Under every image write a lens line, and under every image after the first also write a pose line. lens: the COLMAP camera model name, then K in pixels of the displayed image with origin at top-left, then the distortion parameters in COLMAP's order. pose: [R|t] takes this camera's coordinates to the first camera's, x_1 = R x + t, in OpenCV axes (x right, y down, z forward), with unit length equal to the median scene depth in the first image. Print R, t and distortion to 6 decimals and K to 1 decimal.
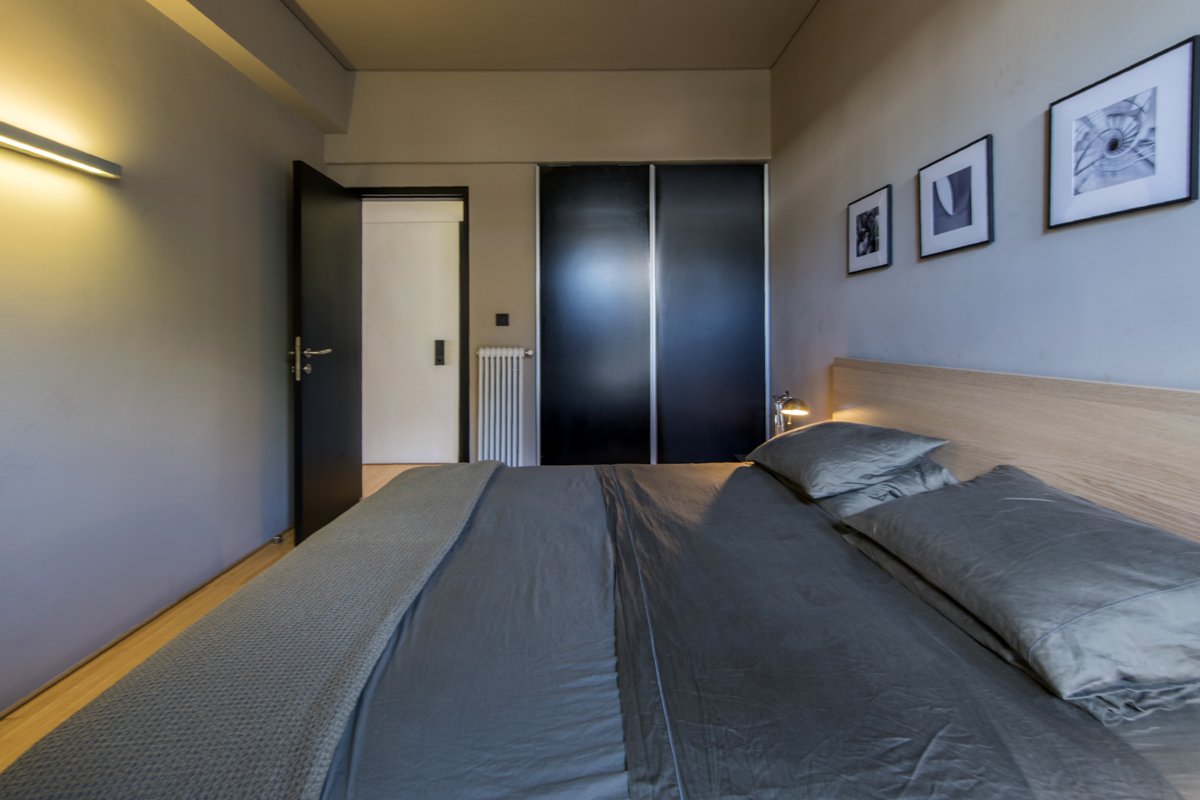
lens RADIAL K [[511.5, 0, 572.4], [0, 511.5, 336.4], [0, 0, 1]] dist [-0.000504, -0.000446]
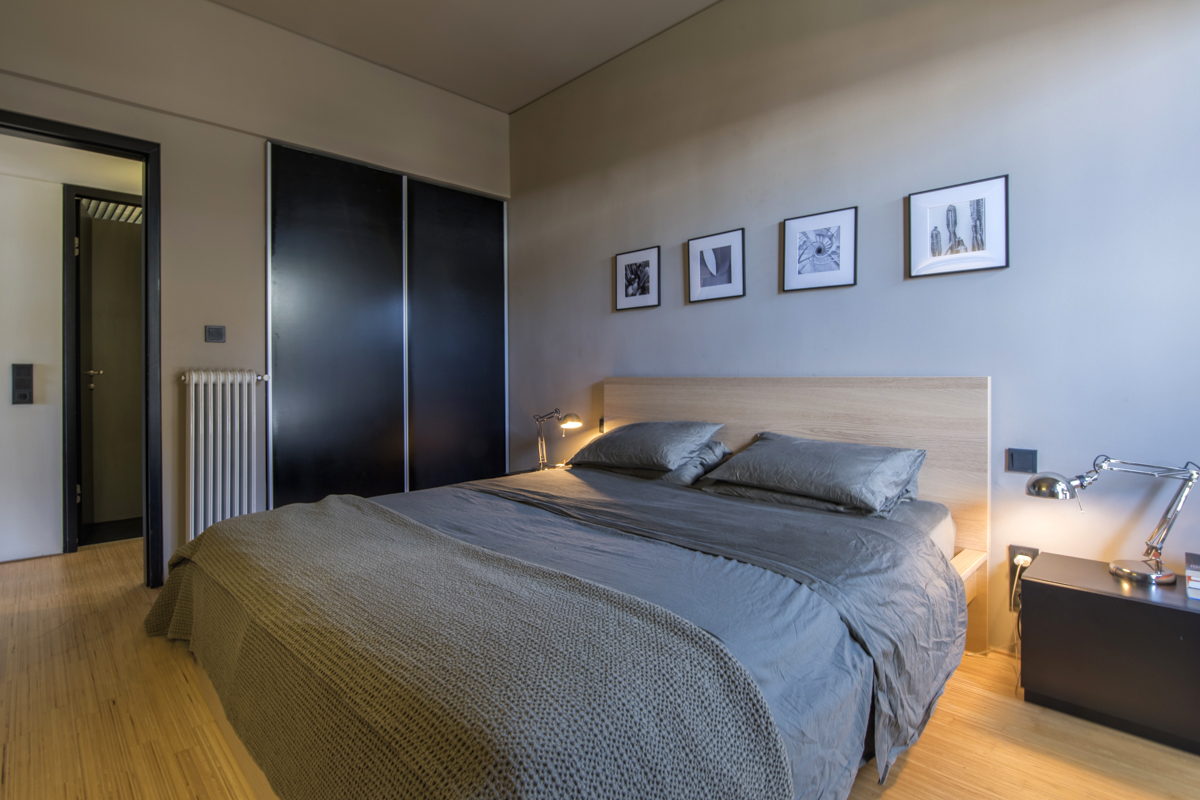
lens RADIAL K [[580.9, 0, 585.5], [0, 580.9, 370.4], [0, 0, 1]] dist [-0.000864, -0.006912]
pose [[0.720530, 0.012946, 0.693303, -0.725309], [-0.001485, 0.999852, -0.017126, 0.073015], [-0.693423, 0.011310, 0.720442, 0.042177]]
